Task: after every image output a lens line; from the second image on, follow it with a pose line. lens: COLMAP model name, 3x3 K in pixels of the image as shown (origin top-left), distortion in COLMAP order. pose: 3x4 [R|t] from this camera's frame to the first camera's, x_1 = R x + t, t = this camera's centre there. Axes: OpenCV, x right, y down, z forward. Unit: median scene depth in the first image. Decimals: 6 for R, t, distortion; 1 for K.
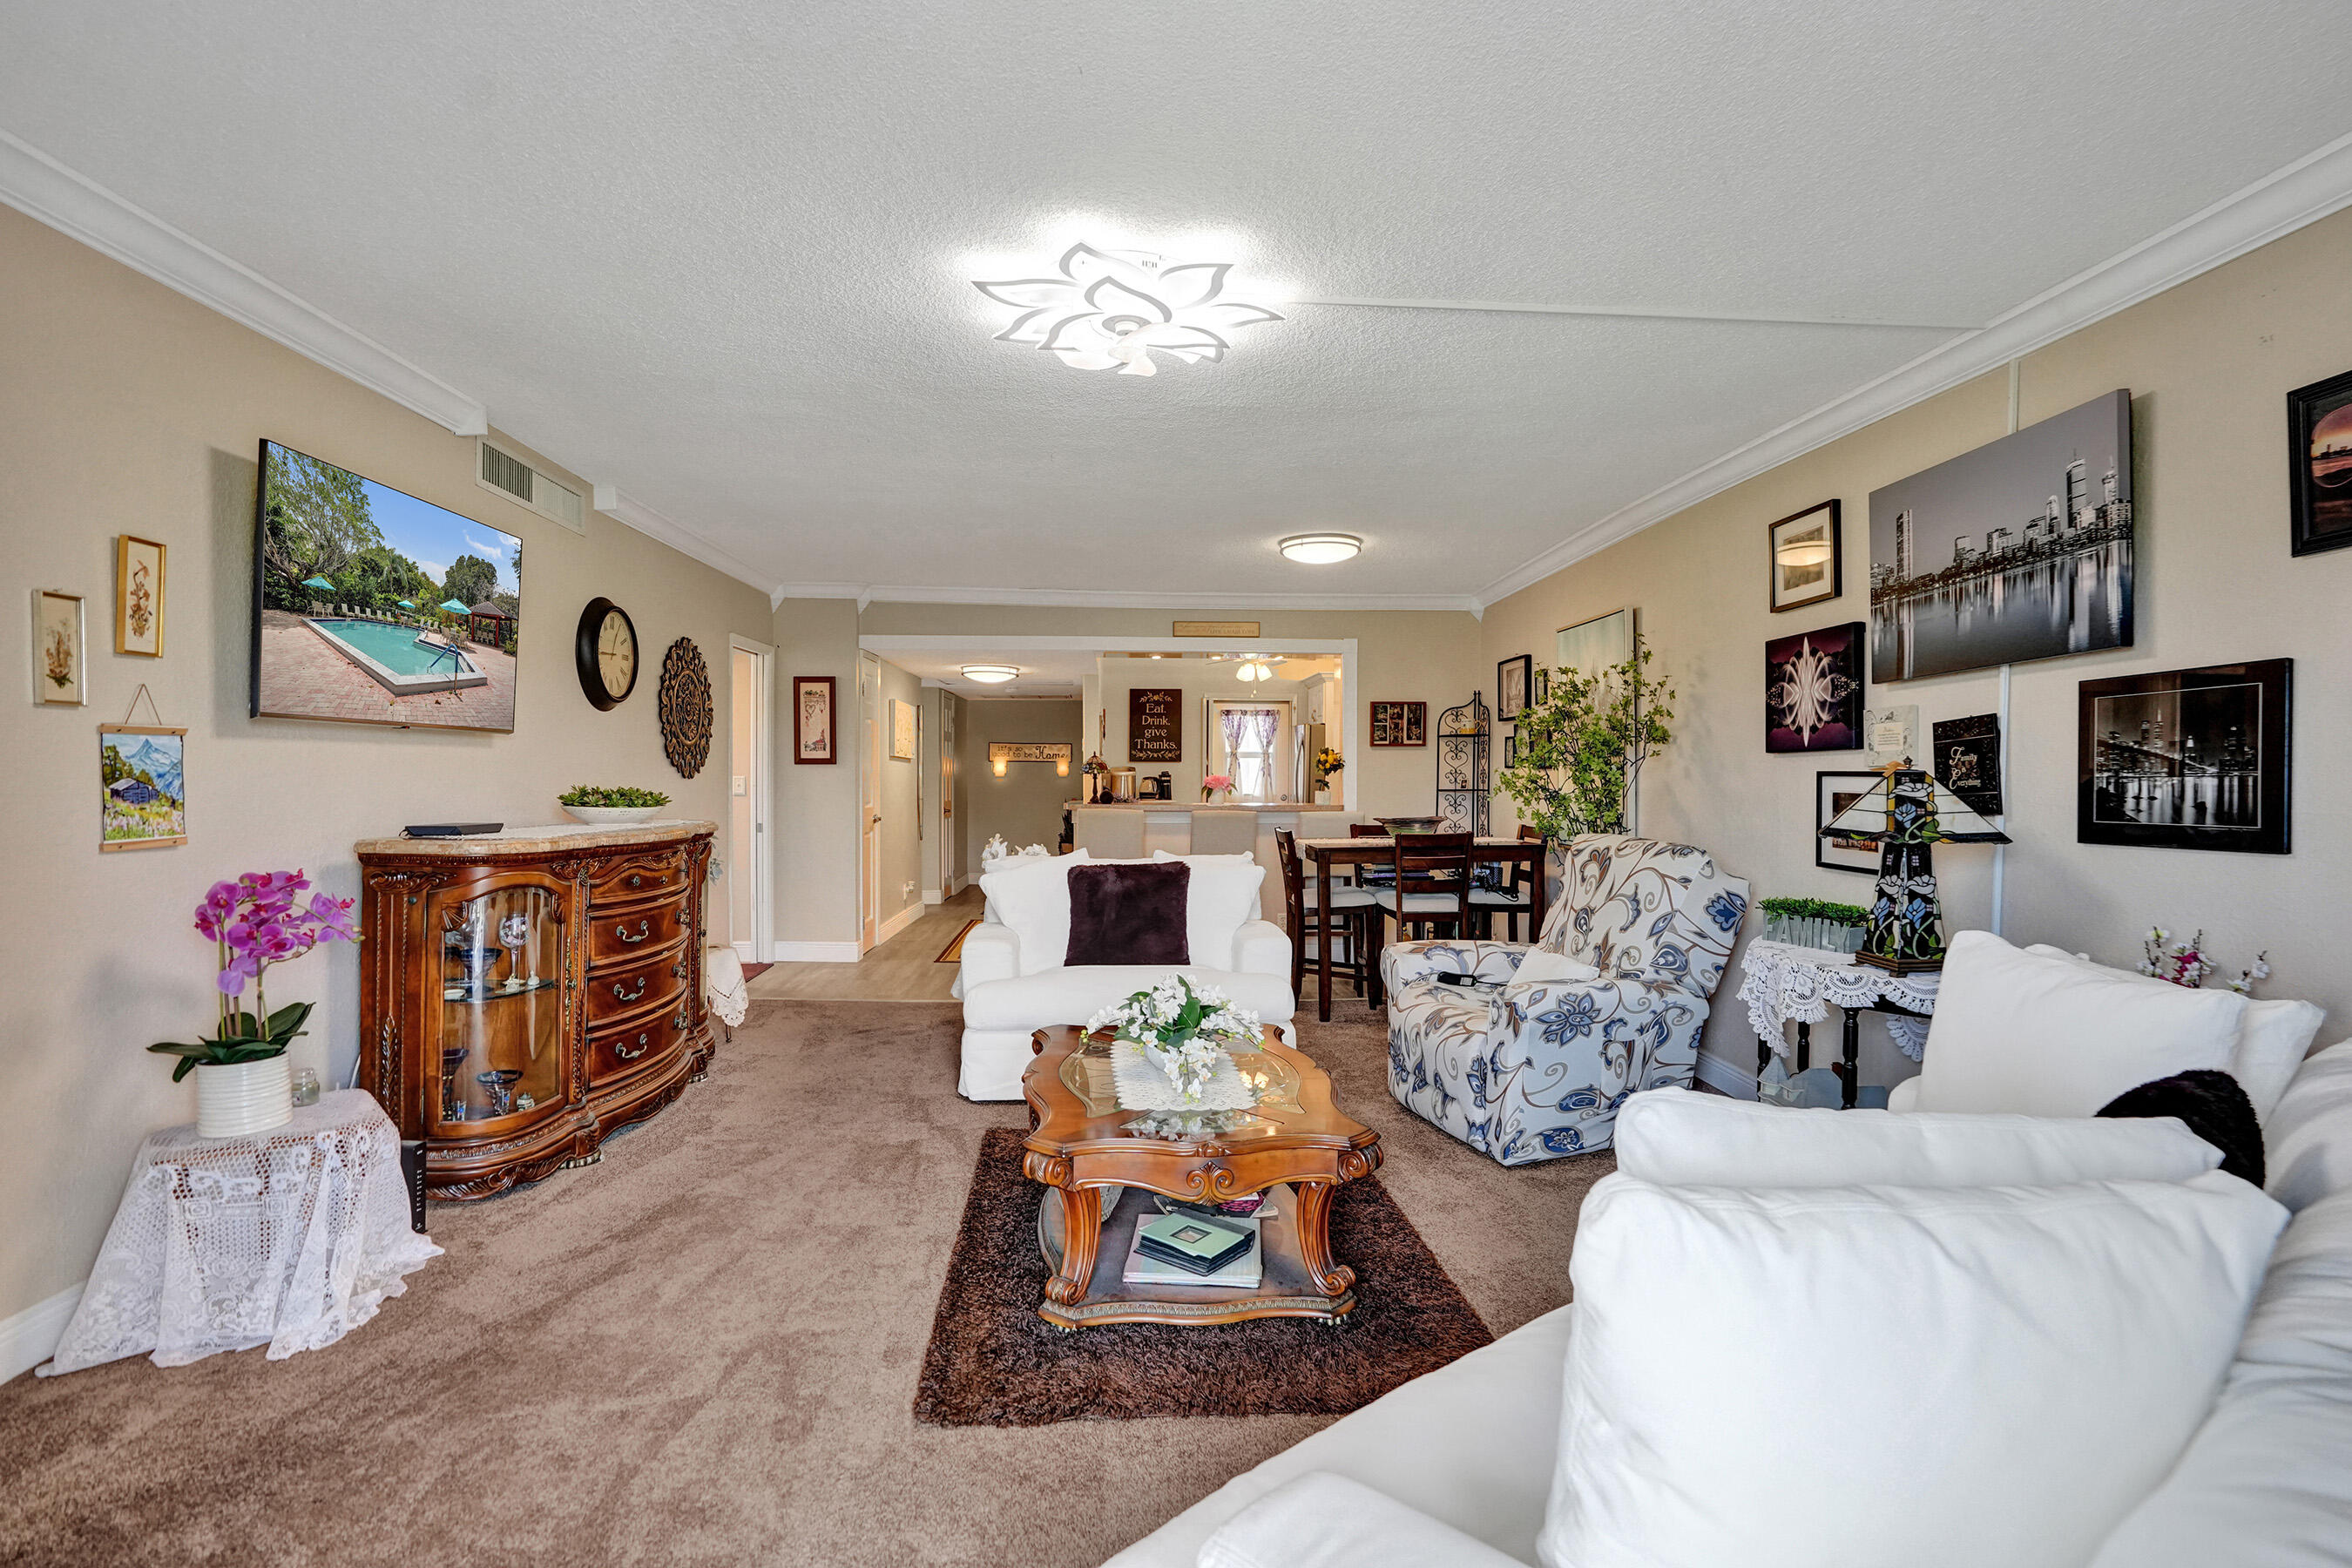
lens RADIAL K [[1083.3, 0, 1176.0], [0, 1083.3, 784.0], [0, 0, 1]] dist [-0.045059, 0.102146]
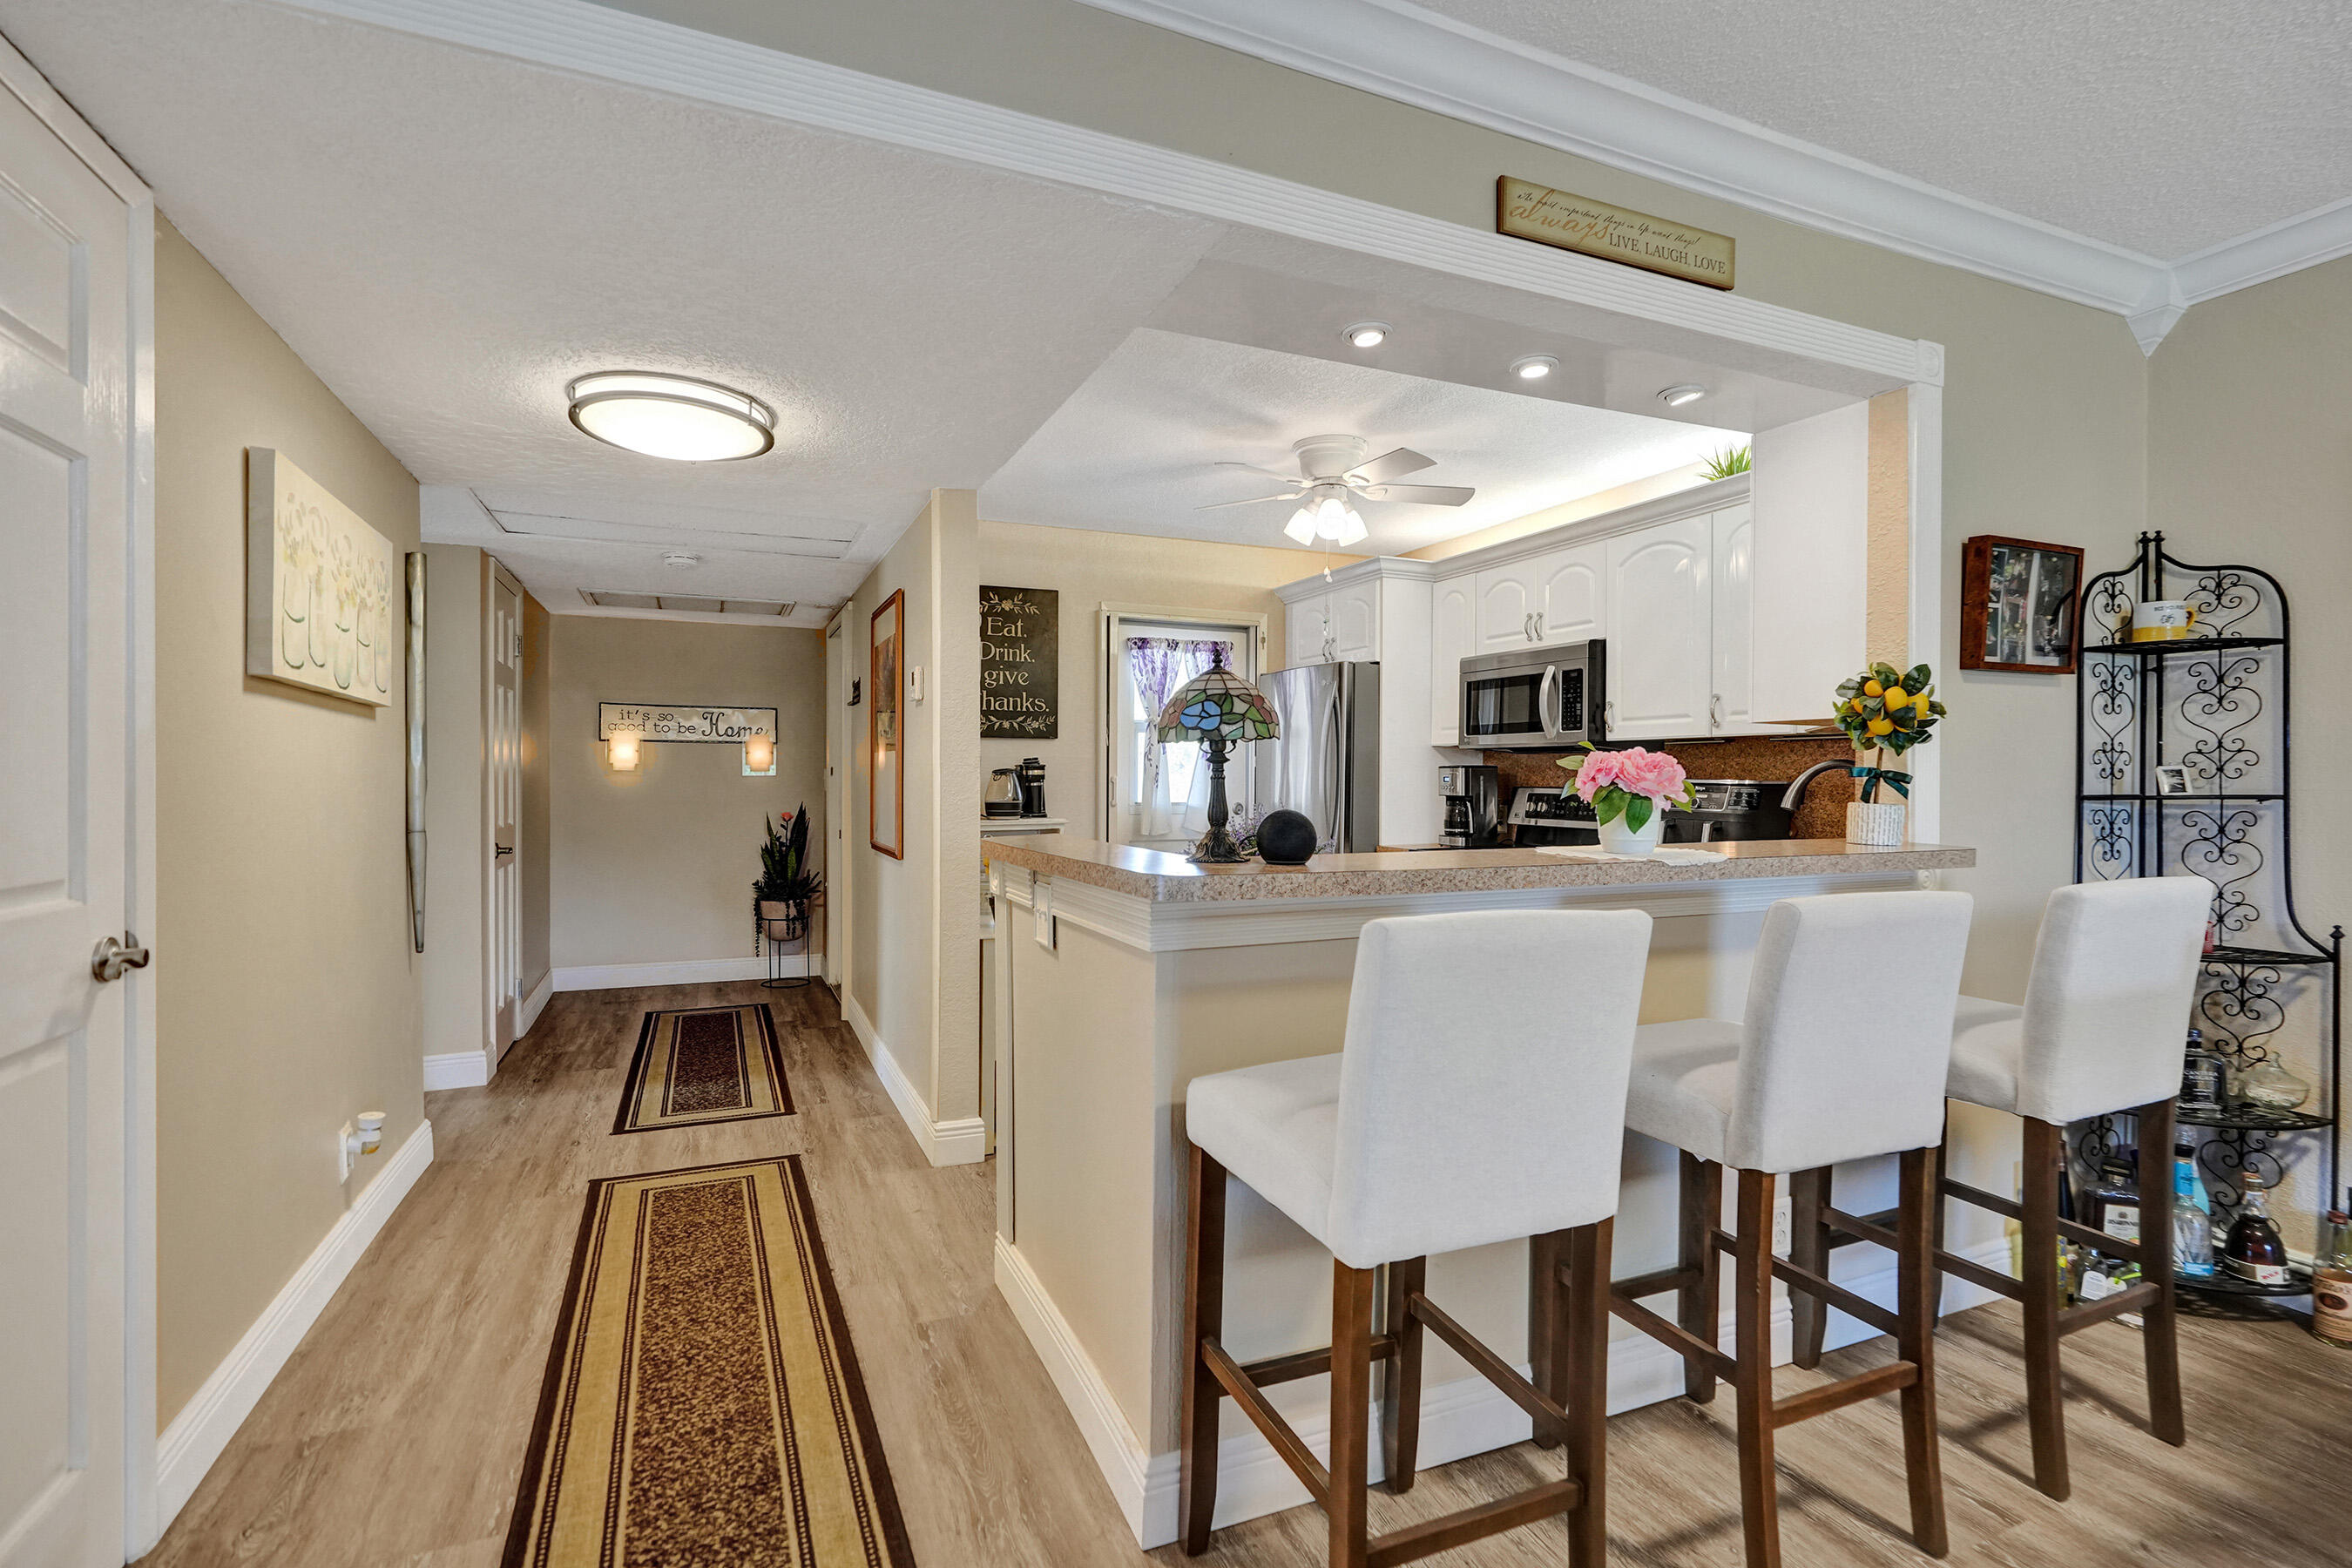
lens RADIAL K [[1066.4, 0, 1175.5], [0, 1066.4, 778.4], [0, 0, 1]] dist [-0.001924, -0.000035]
pose [[0.936321, -0.002261, 0.351137, -0.114742], [0.004156, 0.999981, -0.004644, -0.000093], [-0.351120, 0.005807, 0.936313, 0.530112]]
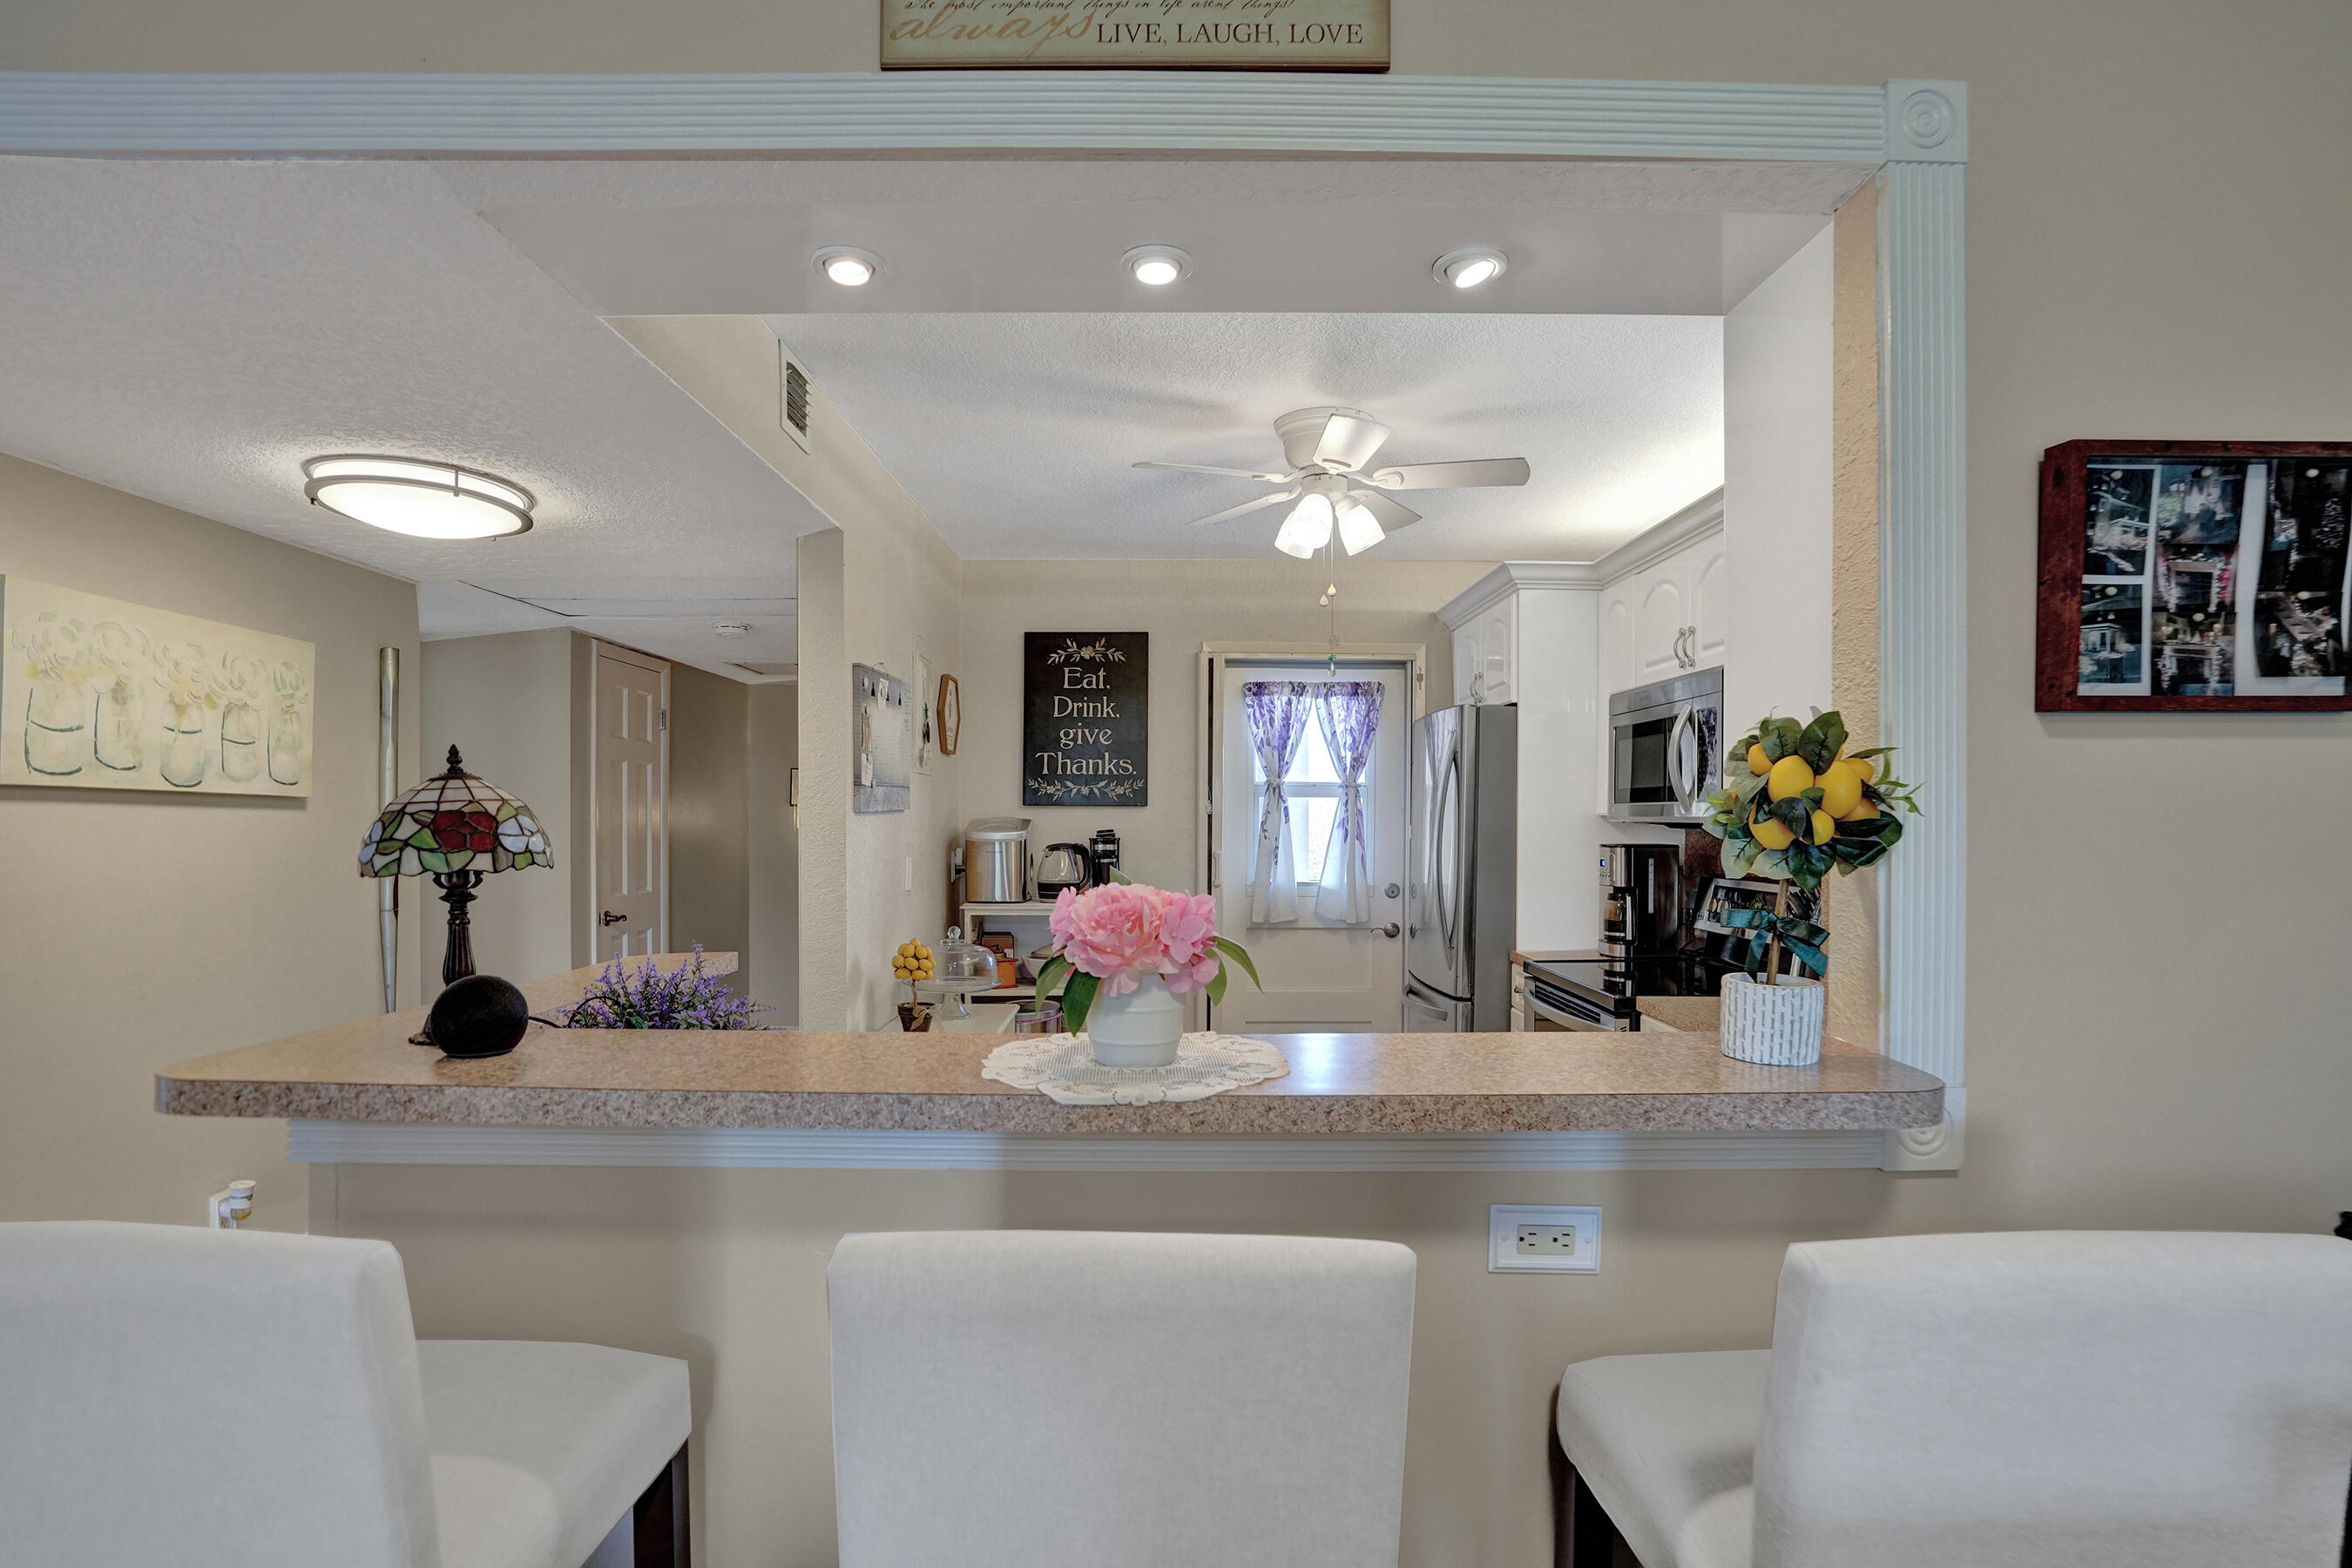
lens RADIAL K [[1152.7, 0, 1195.1], [0, 1152.7, 807.2], [0, 0, 1]] dist [-0.000592, -0.000093]
pose [[0.999626, -0.000765, -0.027353, 0.035404], [0.000210, 0.999794, -0.020309, -0.011117], [0.027363, 0.020296, 0.999420, 0.558160]]
